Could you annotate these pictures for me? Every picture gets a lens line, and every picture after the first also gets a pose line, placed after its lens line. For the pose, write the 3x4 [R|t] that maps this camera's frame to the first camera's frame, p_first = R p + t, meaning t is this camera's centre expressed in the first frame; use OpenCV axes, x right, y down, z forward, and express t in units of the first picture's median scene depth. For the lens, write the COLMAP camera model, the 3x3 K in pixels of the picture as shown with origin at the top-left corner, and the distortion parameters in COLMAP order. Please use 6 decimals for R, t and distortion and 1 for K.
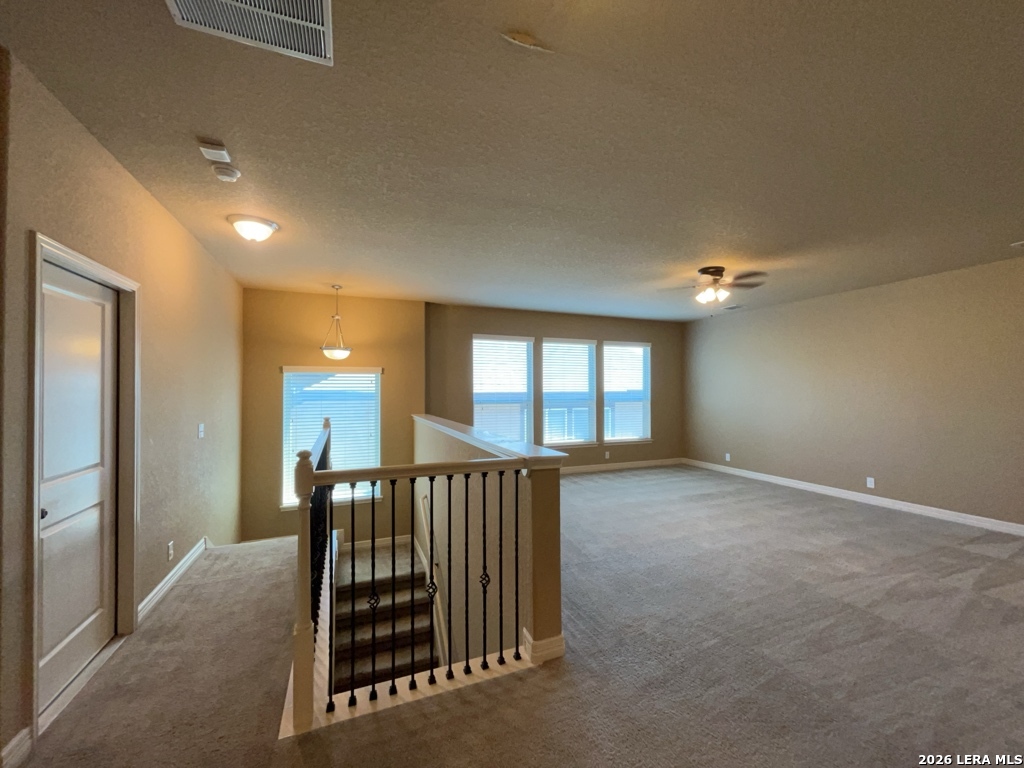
lens RADIAL K [[413.2, 0, 504.2], [0, 413.2, 386.5], [0, 0, 1]] dist [-0.000912, 0.000251]
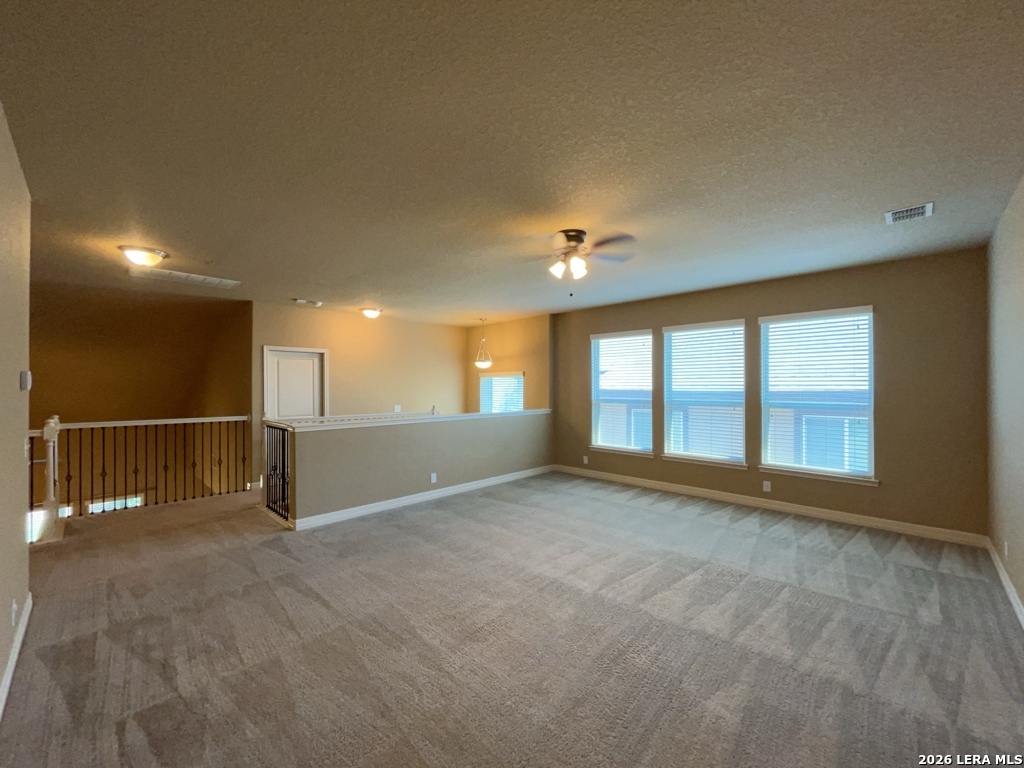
lens RADIAL K [[413.2, 0, 505.3], [0, 413.2, 383.6], [0, 0, 1]] dist [-0.000912, 0.000251]
pose [[0.378010, -0.003134, -0.925796, 0.815240], [0.004712, 0.999988, -0.001461, -0.002561], [0.925789, -0.003810, 0.378020, 0.399164]]
